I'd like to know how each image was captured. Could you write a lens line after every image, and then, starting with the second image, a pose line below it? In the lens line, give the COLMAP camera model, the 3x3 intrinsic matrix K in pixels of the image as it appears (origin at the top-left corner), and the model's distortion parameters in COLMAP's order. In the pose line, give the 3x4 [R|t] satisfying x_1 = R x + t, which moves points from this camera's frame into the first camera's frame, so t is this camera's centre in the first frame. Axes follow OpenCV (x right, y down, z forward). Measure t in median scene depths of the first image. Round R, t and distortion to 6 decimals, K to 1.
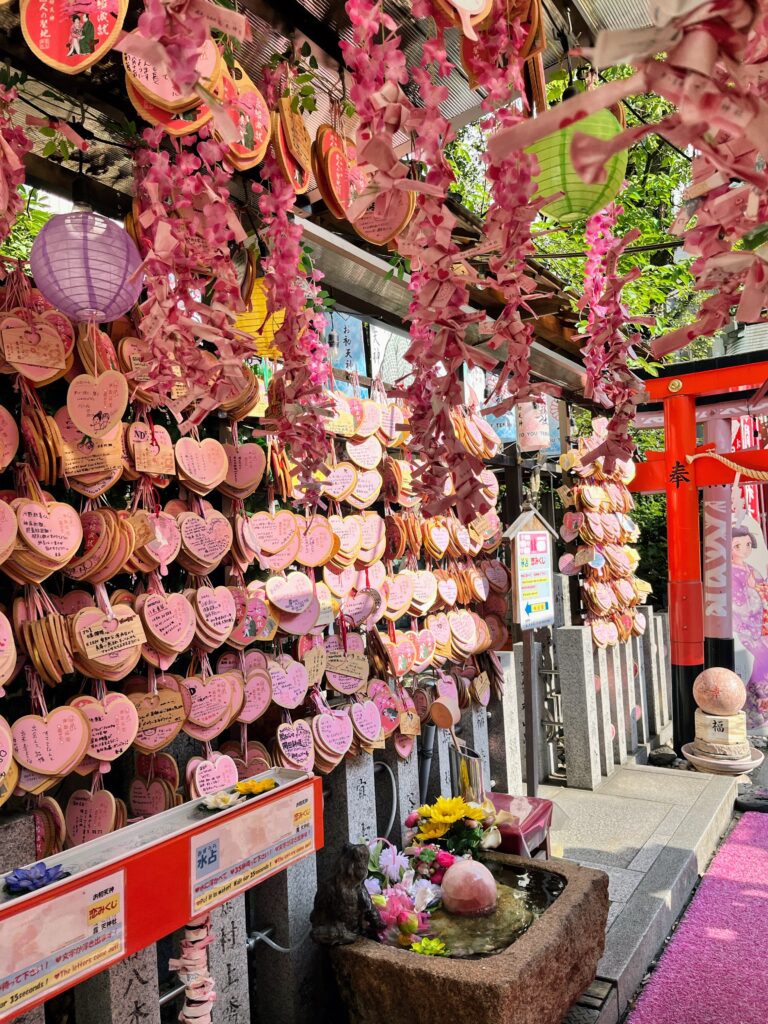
lens RADIAL K [[774.6, 0, 384.0], [0, 774.6, 512.0], [0, 0, 1]] dist [0.084678, 0.000158]
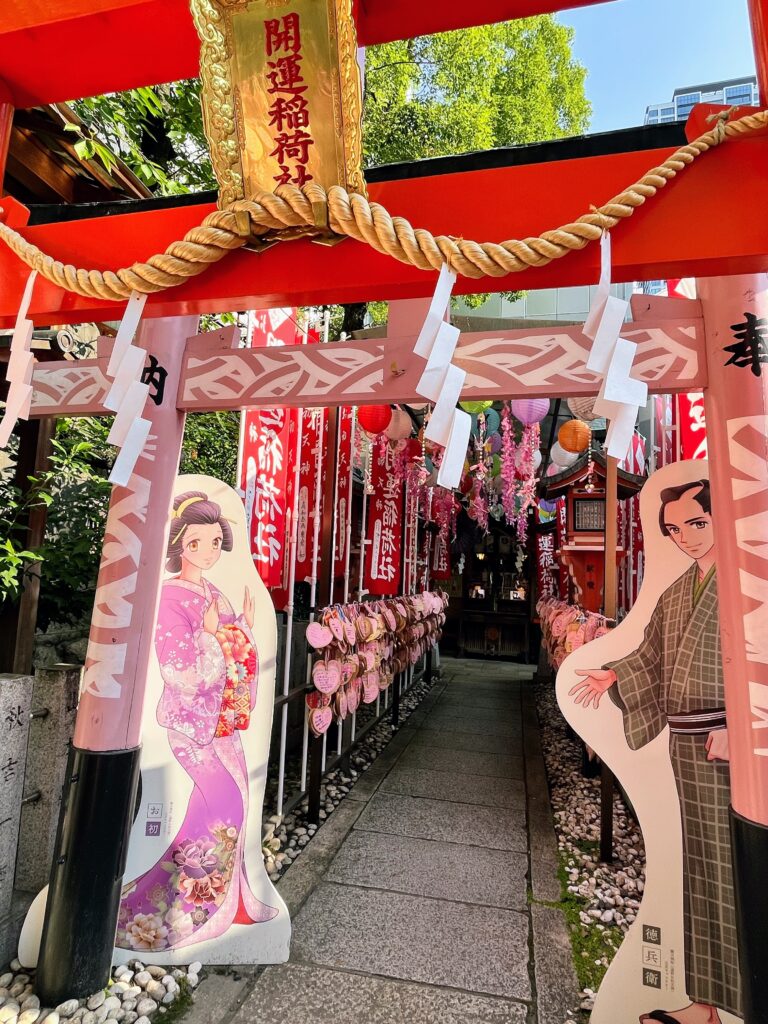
lens RADIAL K [[570.8, 0, 384.0], [0, 570.8, 512.0], [0, 0, 1]] dist [0.000160, 0.000029]
pose [[0.945454, 0.121737, 0.302155, 1.077074], [-0.096543, 0.990589, -0.097016, 0.112434], [-0.311122, 0.062553, 0.948309, 1.518256]]
